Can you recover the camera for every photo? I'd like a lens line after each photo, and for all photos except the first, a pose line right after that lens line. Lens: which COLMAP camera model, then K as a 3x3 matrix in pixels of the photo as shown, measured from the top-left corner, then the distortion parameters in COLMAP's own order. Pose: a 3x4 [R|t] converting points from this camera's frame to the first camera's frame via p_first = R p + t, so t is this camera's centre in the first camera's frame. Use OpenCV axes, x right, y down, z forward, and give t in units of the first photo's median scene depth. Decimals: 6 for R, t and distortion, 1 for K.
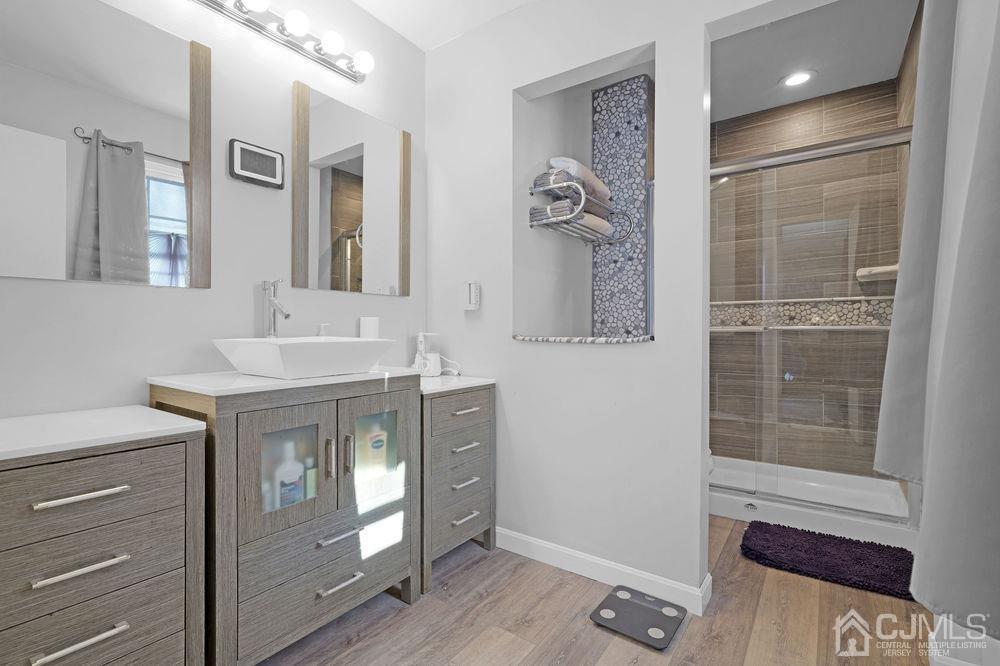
lens RADIAL K [[460.2, 0, 500.7], [0, 460.2, 328.4], [0, 0, 1]] dist [-0.000031, 0.000923]
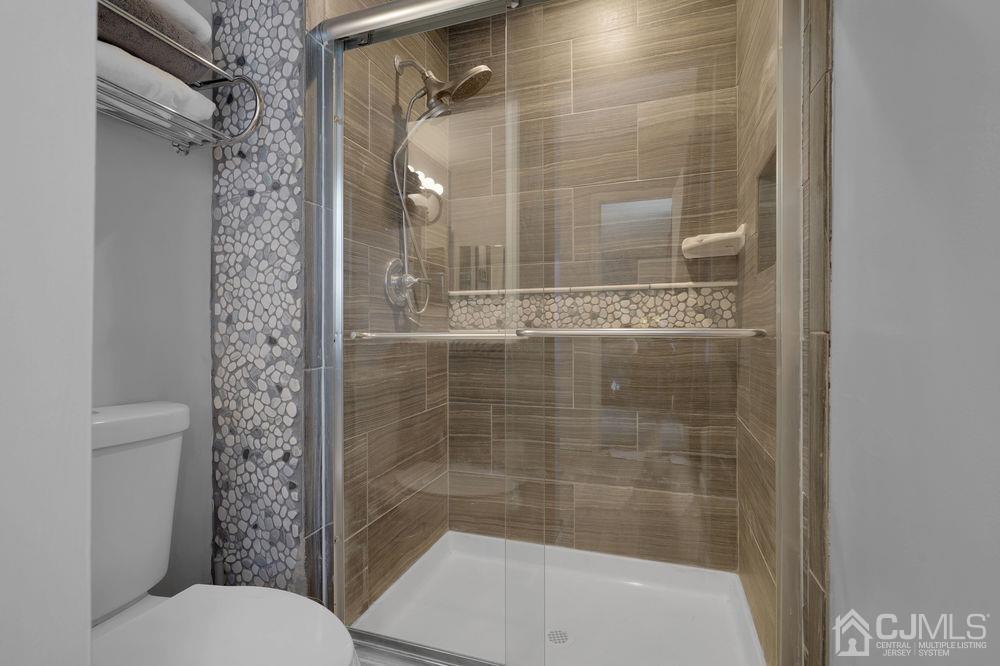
lens RADIAL K [[460.2, 0, 500.7], [0, 460.2, 328.4], [0, 0, 1]] dist [-0.000031, 0.000923]
pose [[0.959560, 0.000304, 0.281504, 0.359607], [0.001059, 0.999988, -0.004690, -0.002878], [-0.281502, 0.004799, 0.959549, 0.468538]]
